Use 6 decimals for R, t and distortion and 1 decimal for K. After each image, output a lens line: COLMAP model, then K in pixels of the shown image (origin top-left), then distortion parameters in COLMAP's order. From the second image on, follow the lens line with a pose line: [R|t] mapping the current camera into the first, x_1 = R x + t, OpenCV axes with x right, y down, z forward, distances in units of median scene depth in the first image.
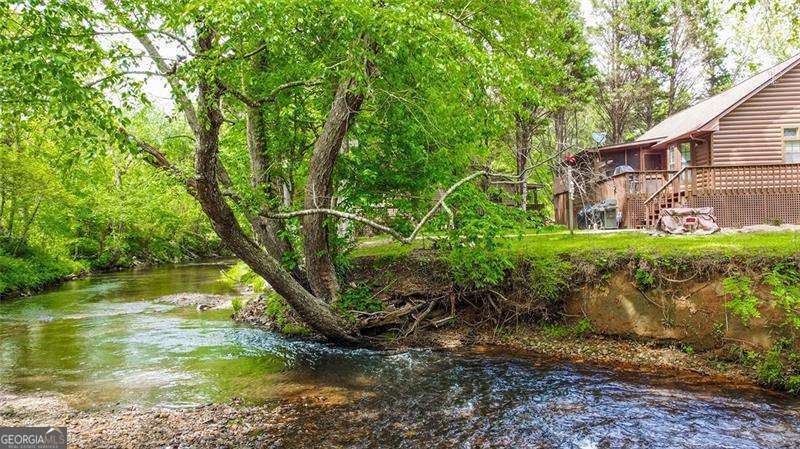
lens RADIAL K [[608.4, 0, 399.5], [0, 608.4, 224.9], [0, 0, 1]] dist [0.005570, -0.014911]
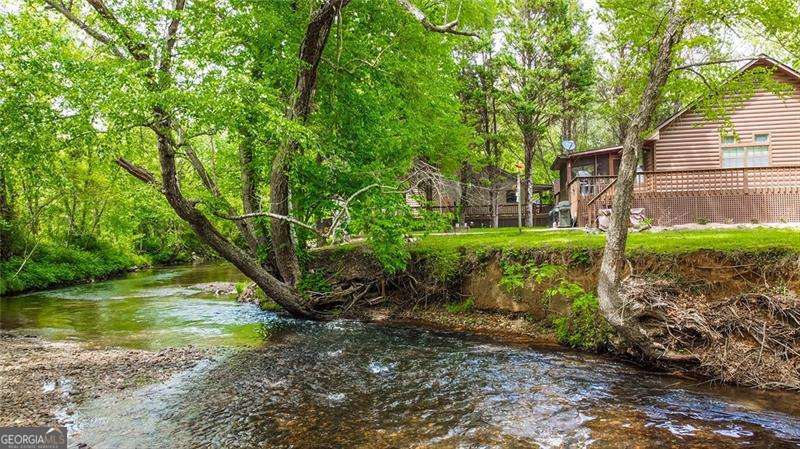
lens RADIAL K [[608.4, 0, 400.6], [0, 608.4, 224.4], [0, 0, 1]] dist [0.005570, -0.014911]
pose [[0.993201, -0.001318, -0.116401, 0.255276], [0.001559, 0.999997, 0.001978, -0.002061], [0.116398, -0.002146, 0.993200, -0.241187]]
